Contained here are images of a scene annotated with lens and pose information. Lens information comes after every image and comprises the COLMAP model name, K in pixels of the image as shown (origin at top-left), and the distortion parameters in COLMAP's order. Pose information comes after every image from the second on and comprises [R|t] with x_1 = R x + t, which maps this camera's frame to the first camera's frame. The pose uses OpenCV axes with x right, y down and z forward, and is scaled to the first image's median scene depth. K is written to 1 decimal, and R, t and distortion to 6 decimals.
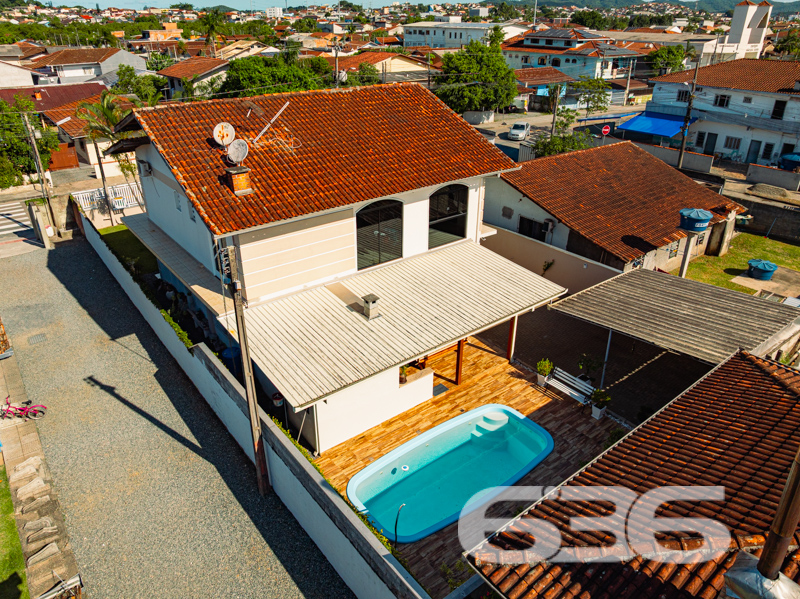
lens RADIAL K [[561.6, 0, 400.0], [0, 561.6, 299.5], [0, 0, 1]] dist [-0.029826, -0.000096]
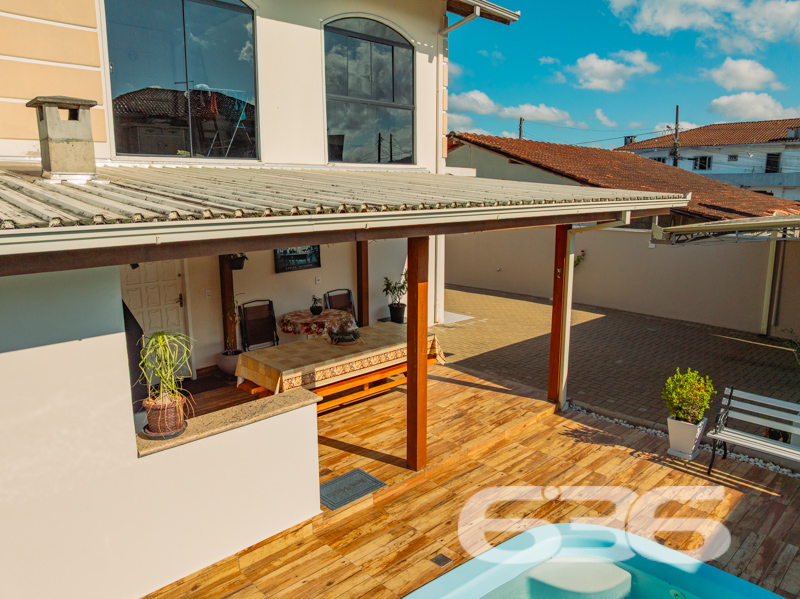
lens RADIAL K [[561.6, 0, 400.0], [0, 561.6, 299.5], [0, 0, 1]] dist [-0.029826, -0.000096]
pose [[0.995092, -0.027795, 0.094972, 0.067548], [0.053126, 0.959760, -0.275752, 0.142359], [-0.083486, 0.279444, 0.956526, 0.677589]]
